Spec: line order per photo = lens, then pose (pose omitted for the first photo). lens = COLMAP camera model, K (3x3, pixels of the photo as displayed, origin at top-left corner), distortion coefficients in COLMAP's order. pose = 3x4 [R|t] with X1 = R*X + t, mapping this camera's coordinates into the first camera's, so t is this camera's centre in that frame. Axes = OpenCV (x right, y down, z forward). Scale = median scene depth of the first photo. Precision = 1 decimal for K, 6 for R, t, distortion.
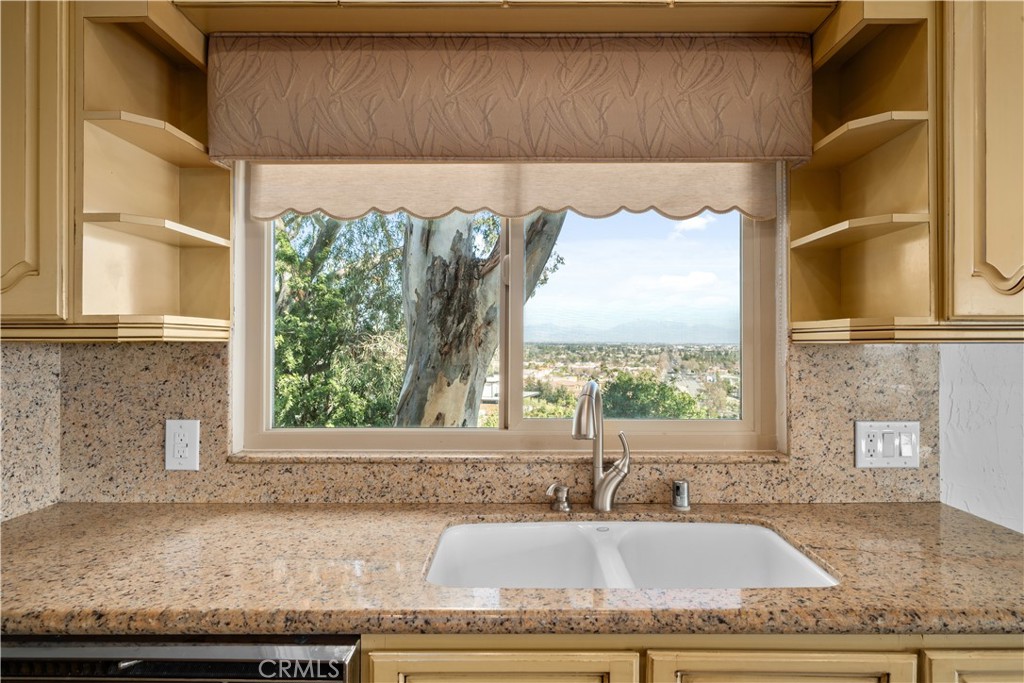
lens RADIAL K [[590.2, 0, 514.0], [0, 590.2, 337.1], [0, 0, 1]] dist [-0.000864, -0.000046]
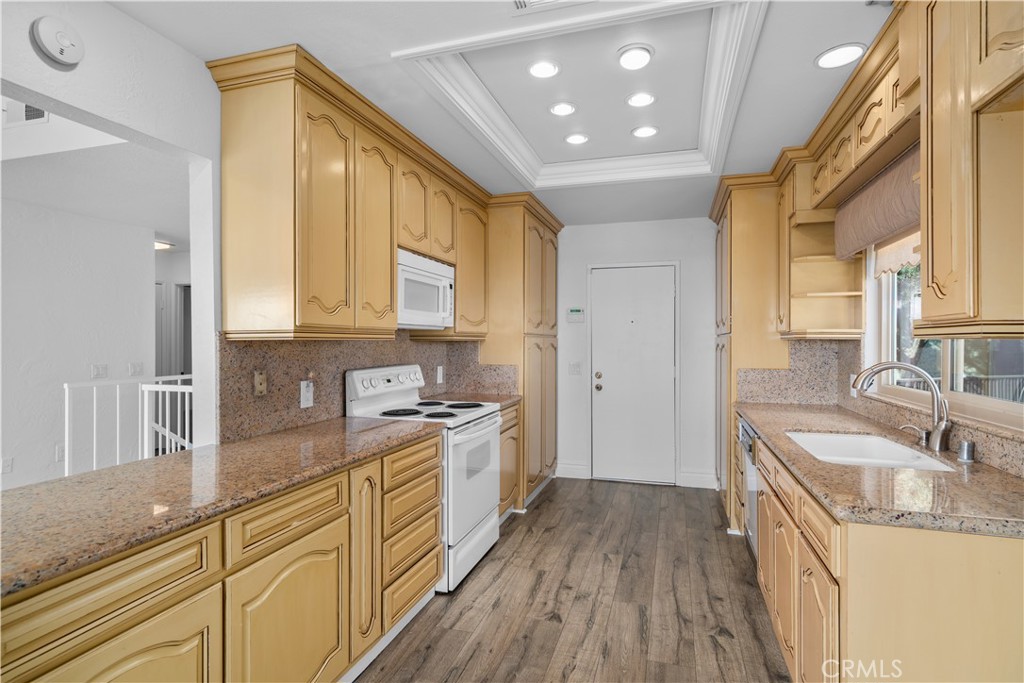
lens RADIAL K [[521.3, 0, 511.7], [0, 521.3, 340.7], [0, 0, 1]] dist [-0.013940, 0.000198]
pose [[-0.296343, -0.000623, -0.955081, 1.744601], [0.002674, 0.999995, -0.001482, 0.013570], [0.955078, -0.002993, -0.296340, 0.361645]]
